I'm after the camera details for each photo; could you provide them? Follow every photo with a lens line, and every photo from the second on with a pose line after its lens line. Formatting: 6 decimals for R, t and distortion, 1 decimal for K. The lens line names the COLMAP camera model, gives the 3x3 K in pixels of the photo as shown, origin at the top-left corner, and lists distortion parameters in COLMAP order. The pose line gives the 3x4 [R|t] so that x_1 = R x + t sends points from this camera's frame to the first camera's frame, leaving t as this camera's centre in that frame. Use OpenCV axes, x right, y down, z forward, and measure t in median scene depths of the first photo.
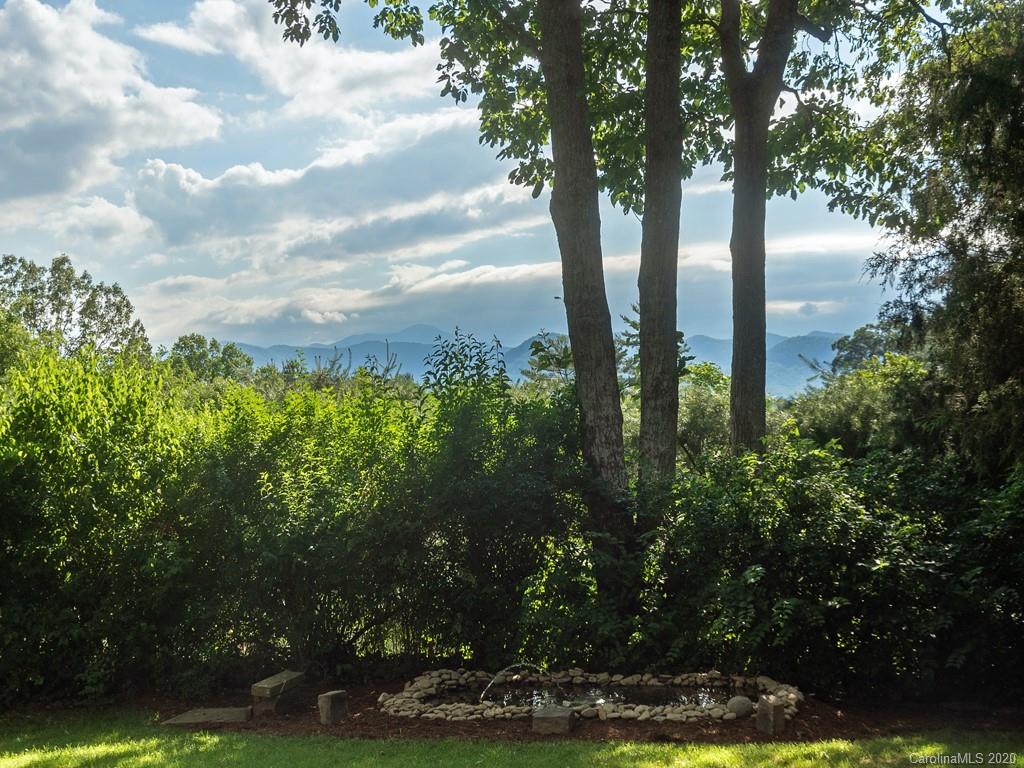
lens RADIAL K [[1918.4, 0, 512.0], [0, 1918.4, 384.0], [0, 0, 1]] dist [0.010551, 0.065937]
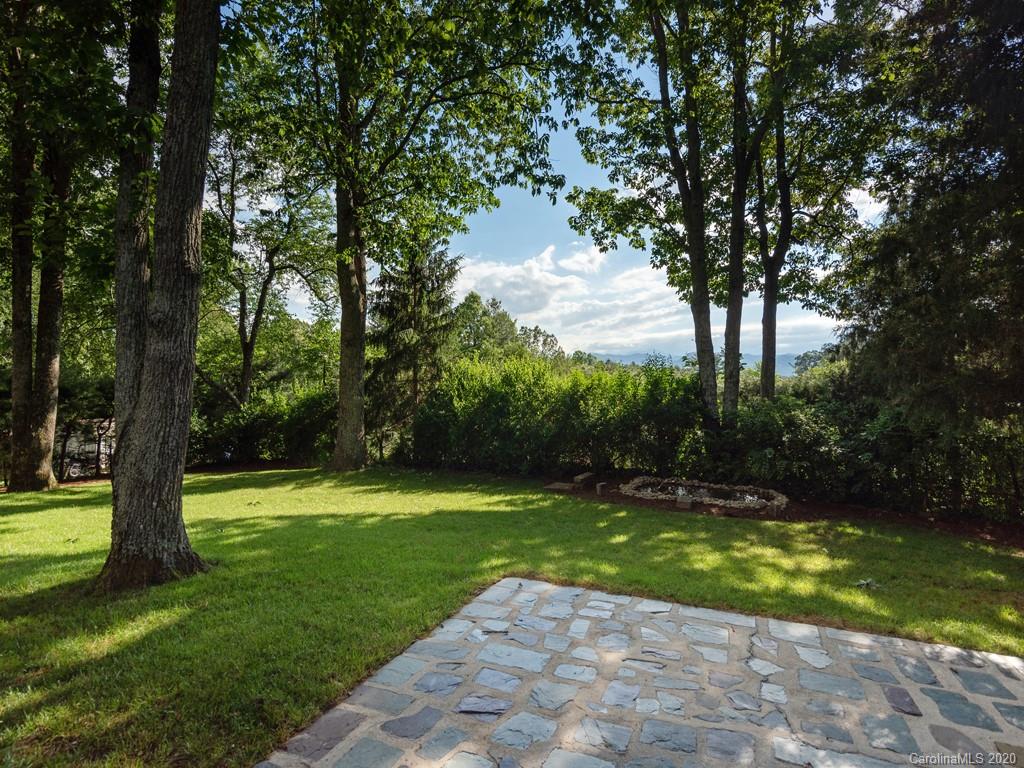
lens RADIAL K [[595.8, 0, 511.9], [0, 595.8, 365.8], [0, 0, 1]] dist [-0.001002, -0.000127]
pose [[0.961276, 0.026611, -0.274301, 0.009152], [-0.026703, 0.999638, 0.003397, -0.005053], [0.274292, 0.004059, 0.961638, 0.115299]]
